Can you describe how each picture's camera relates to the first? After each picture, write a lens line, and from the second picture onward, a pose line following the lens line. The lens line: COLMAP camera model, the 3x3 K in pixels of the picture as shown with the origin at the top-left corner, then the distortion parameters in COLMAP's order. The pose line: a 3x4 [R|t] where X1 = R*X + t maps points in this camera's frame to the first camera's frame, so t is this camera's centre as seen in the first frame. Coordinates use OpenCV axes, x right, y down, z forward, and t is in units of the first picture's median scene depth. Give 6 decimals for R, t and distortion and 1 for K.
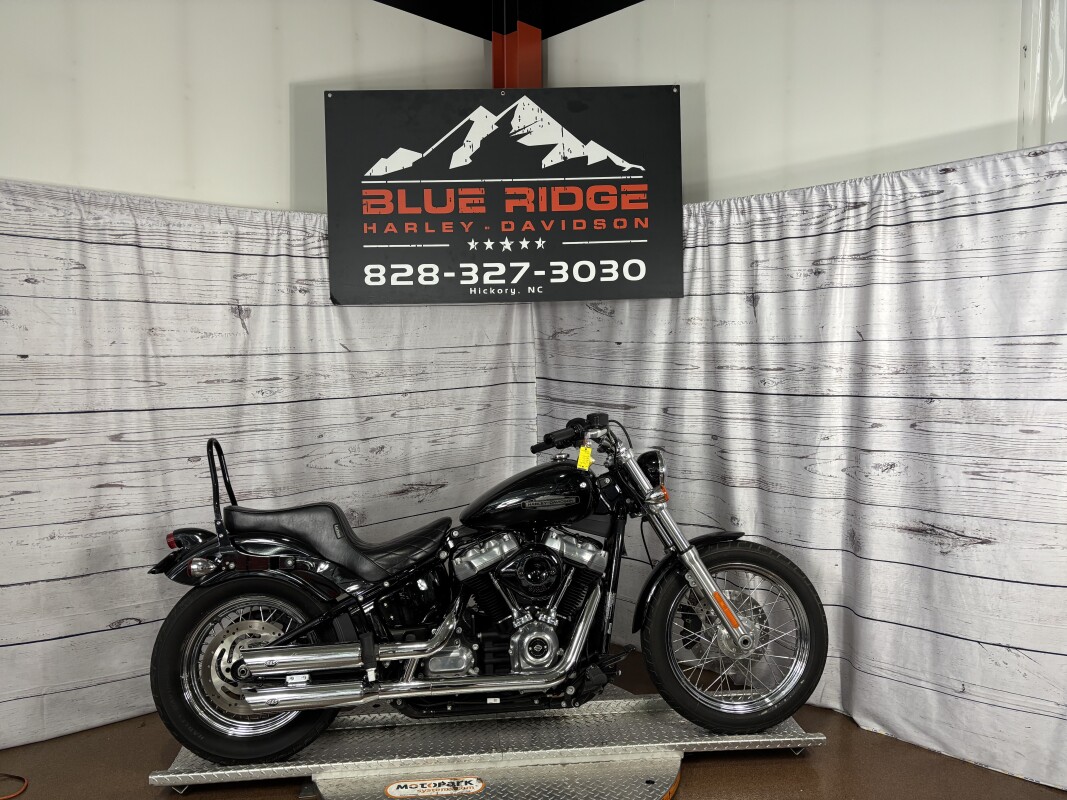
lens RADIAL K [[781.7, 0, 544.5], [0, 781.7, 407.7], [0, 0, 1]] dist [0.034275, -0.046571]
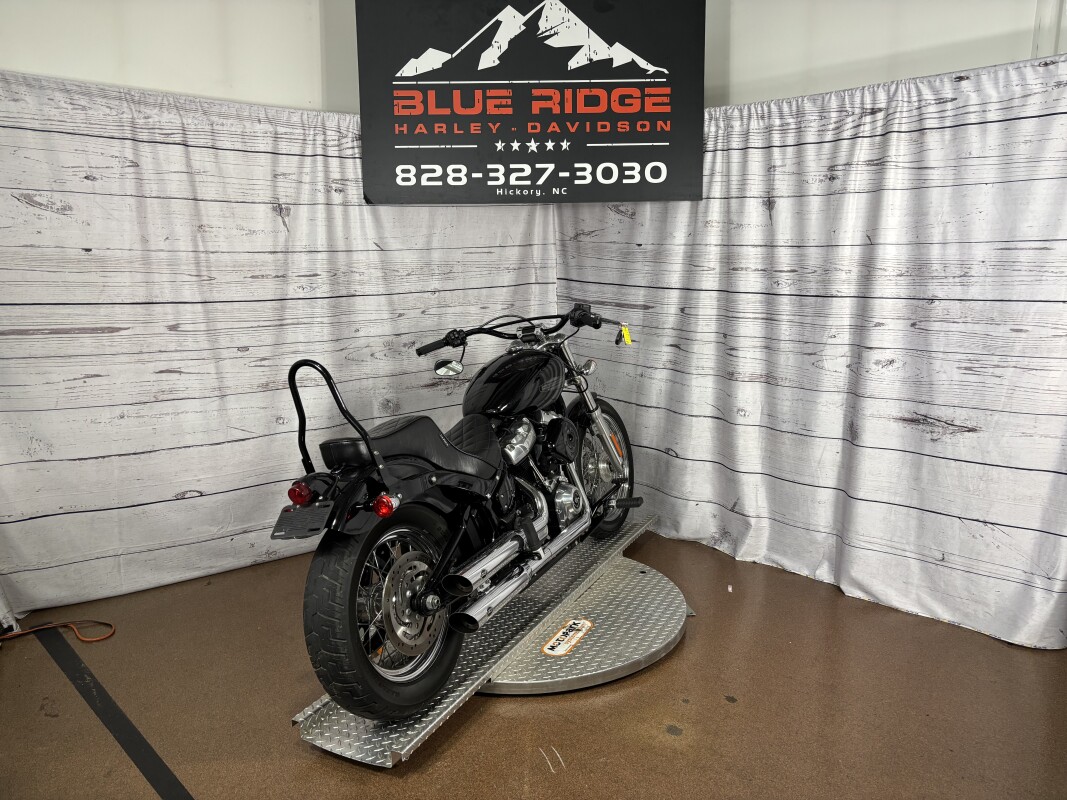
lens RADIAL K [[781.7, 0, 543.0], [0, 781.7, 406.5], [0, 0, 1]] dist [0.034275, -0.046571]
pose [[0.999879, 0.012934, -0.008685, -0.022996], [-0.011825, 0.993001, 0.117515, 0.011705], [0.010144, -0.117398, 0.993033, -0.075329]]
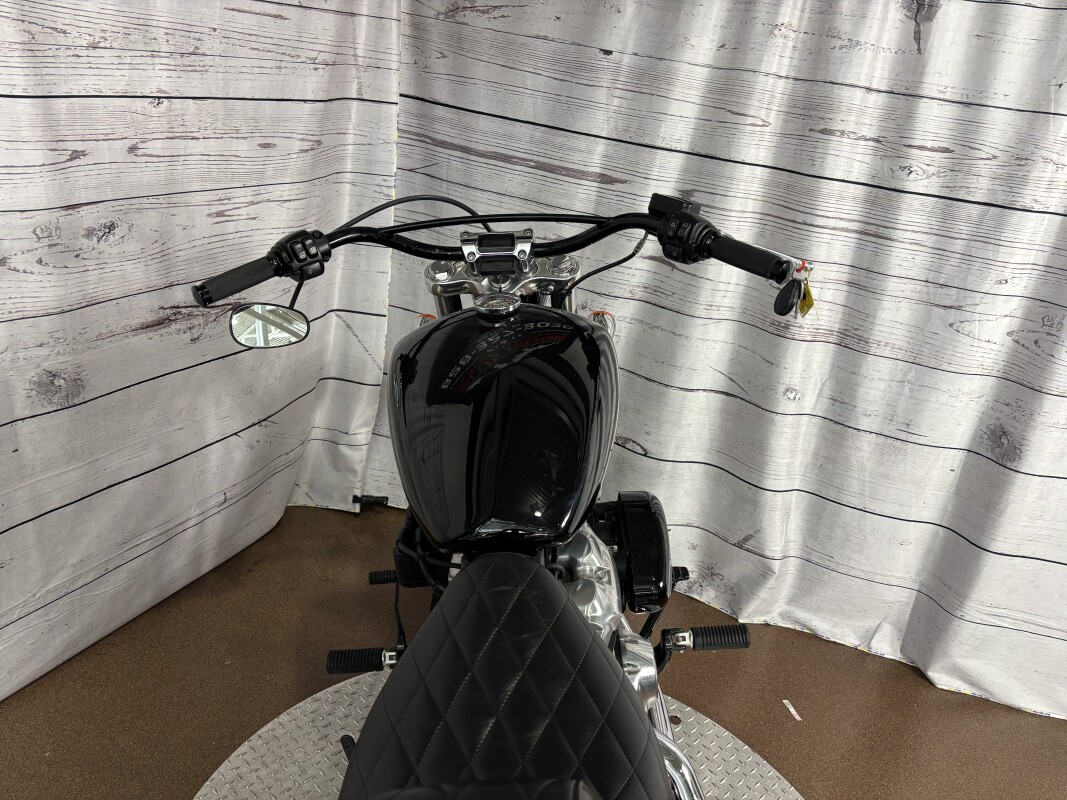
lens RADIAL K [[781.7, 0, 513.5], [0, 781.7, 394.3], [0, 0, 1]] dist [0.034275, -0.046571]
pose [[0.897596, -0.034159, 0.439494, -0.228474], [-0.110293, 0.947880, 0.298929, -0.016938], [-0.426798, -0.316791, 0.847046, 0.577123]]
